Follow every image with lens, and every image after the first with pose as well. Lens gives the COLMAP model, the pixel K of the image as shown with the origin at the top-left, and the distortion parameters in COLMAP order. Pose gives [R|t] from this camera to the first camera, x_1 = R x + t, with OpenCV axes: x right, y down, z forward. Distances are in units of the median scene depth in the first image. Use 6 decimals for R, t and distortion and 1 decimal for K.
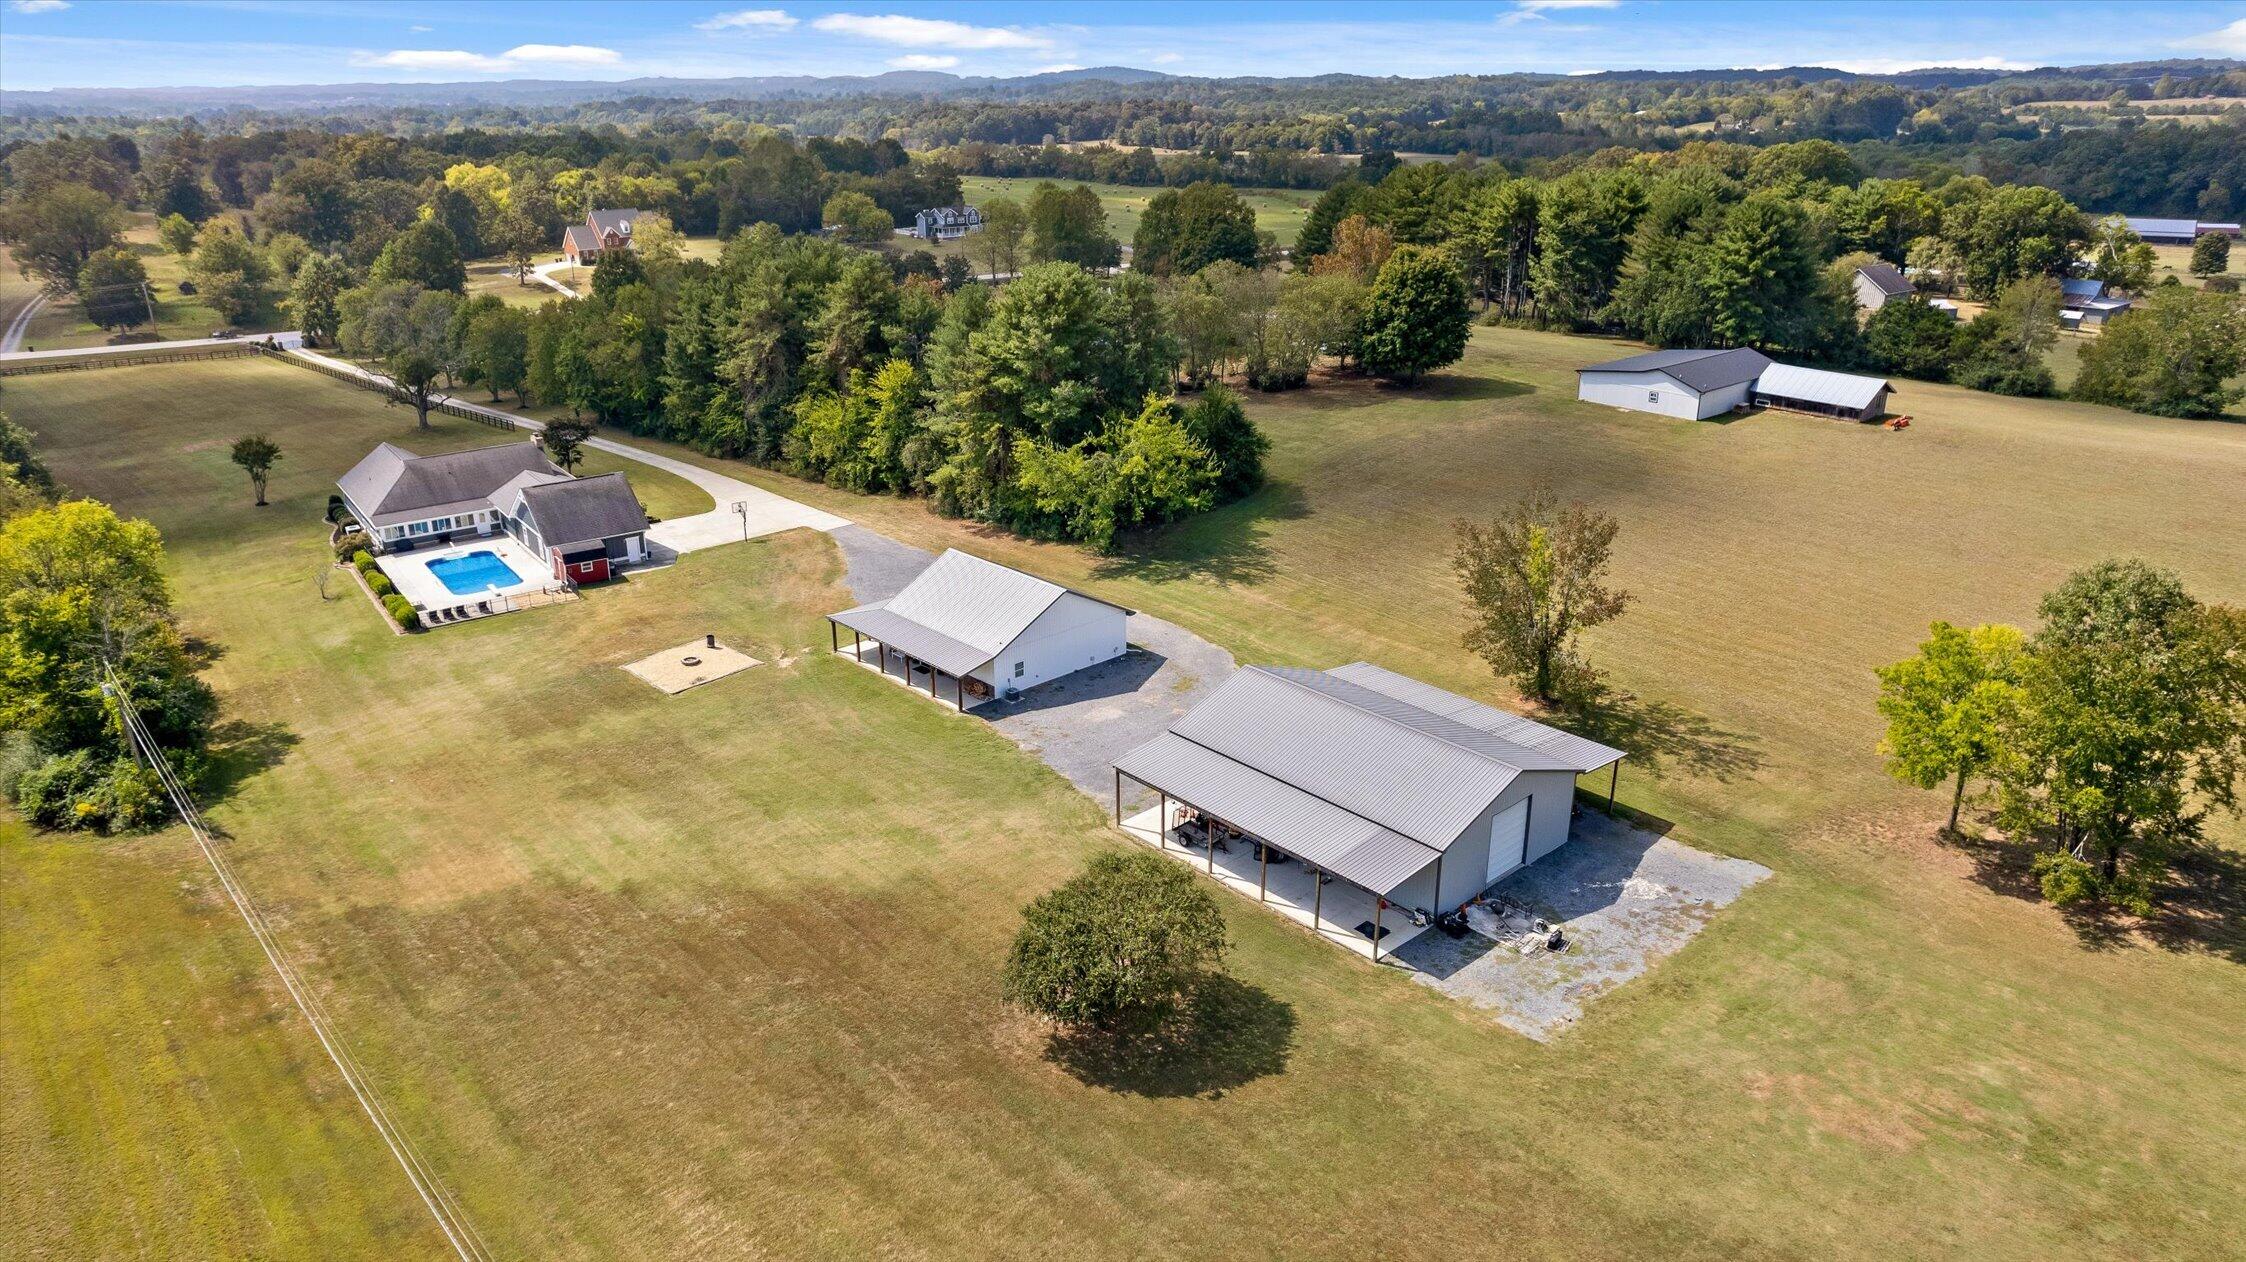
lens RADIAL K [[1437.0, 0, 1123.0], [0, 1437.0, 631.0], [0, 0, 1]] dist [-0.042063, -0.000547]
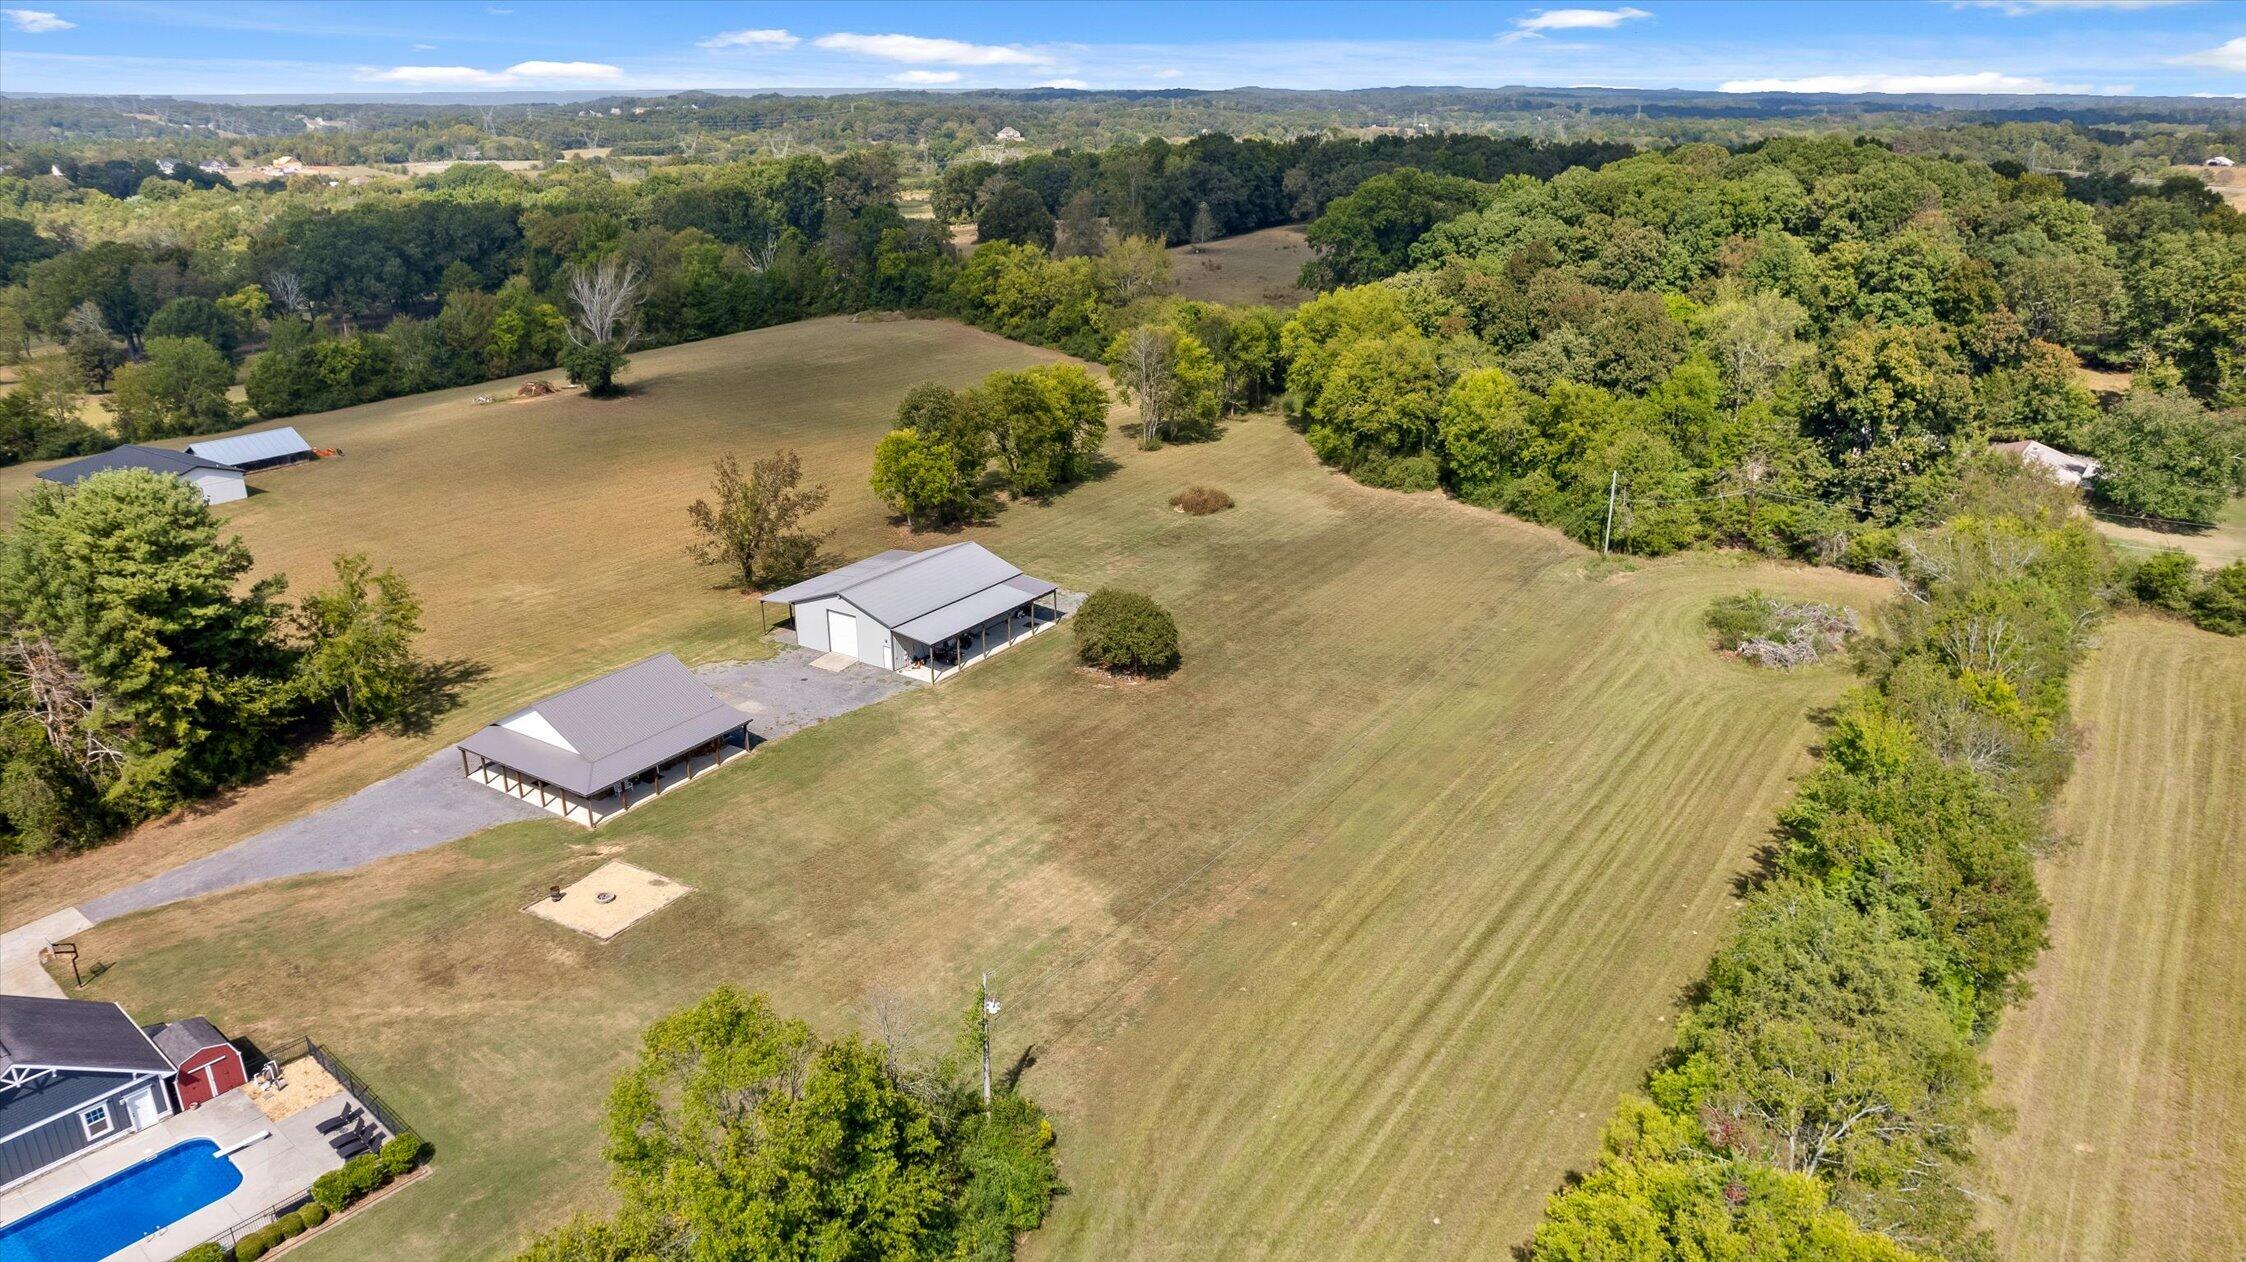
lens RADIAL K [[1437.0, 0, 1123.0], [0, 1437.0, 631.0], [0, 0, 1]] dist [-0.042063, -0.000547]
pose [[-0.233876, -0.330990, 0.914192, -1.182505], [0.357902, 0.844937, 0.397477, -0.371166], [-0.903996, 0.420151, -0.079149, 0.748299]]
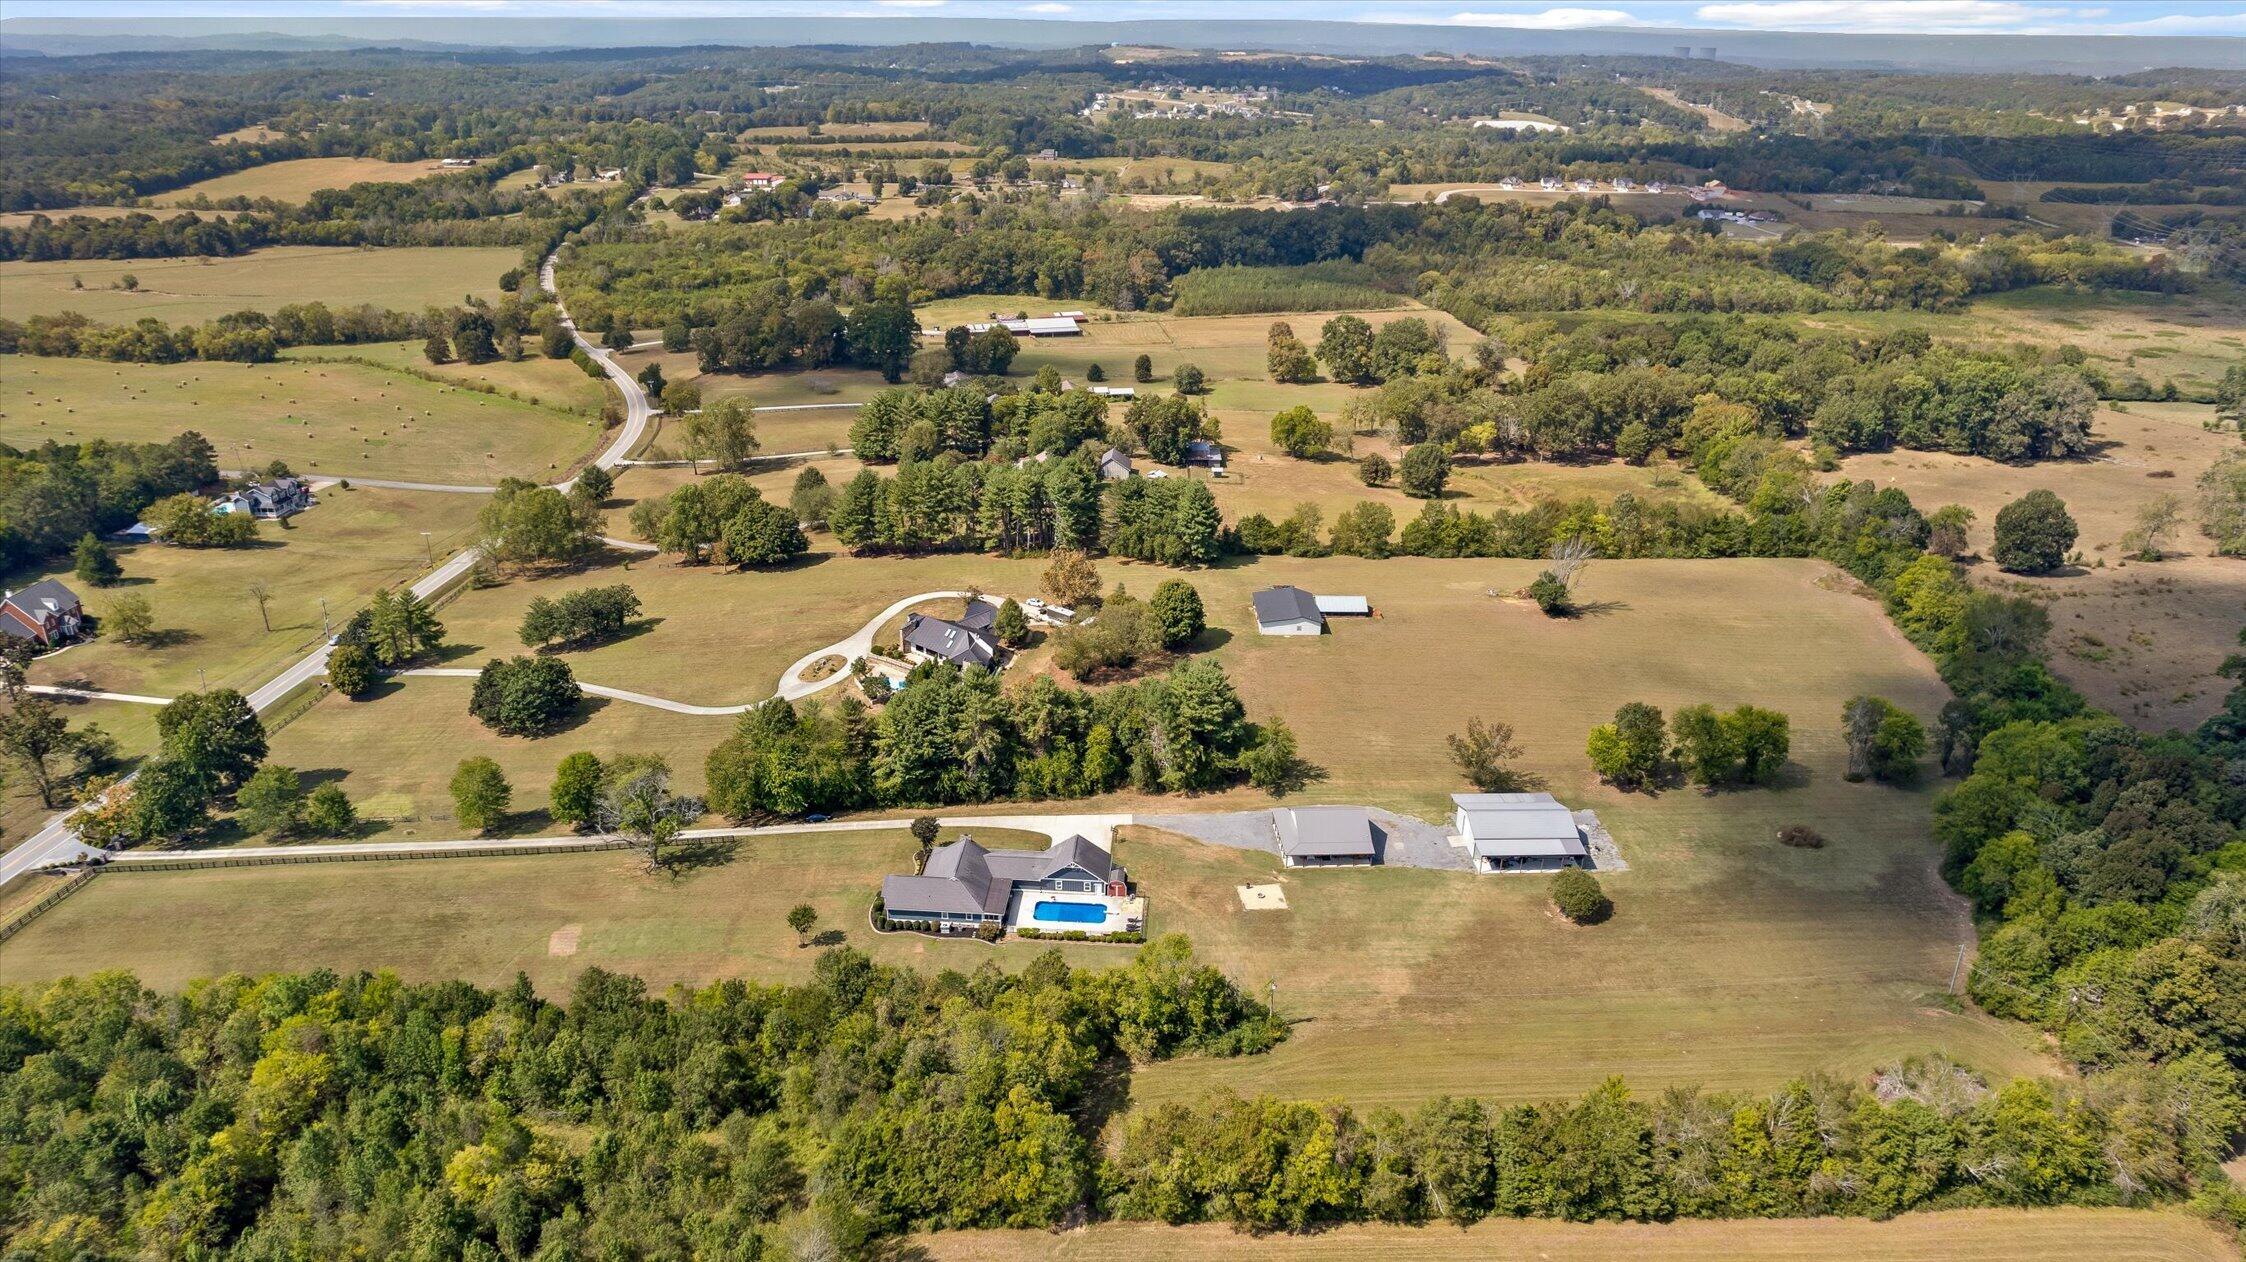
lens RADIAL K [[1437.0, 0, 1123.0], [0, 1437.0, 631.0], [0, 0, 1]] dist [-0.042063, -0.000547]
pose [[0.644318, -0.276712, 0.712941, -2.081574], [0.256963, 0.956378, 0.138967, -0.807502], [-0.720295, 0.093661, 0.687316, -0.498022]]
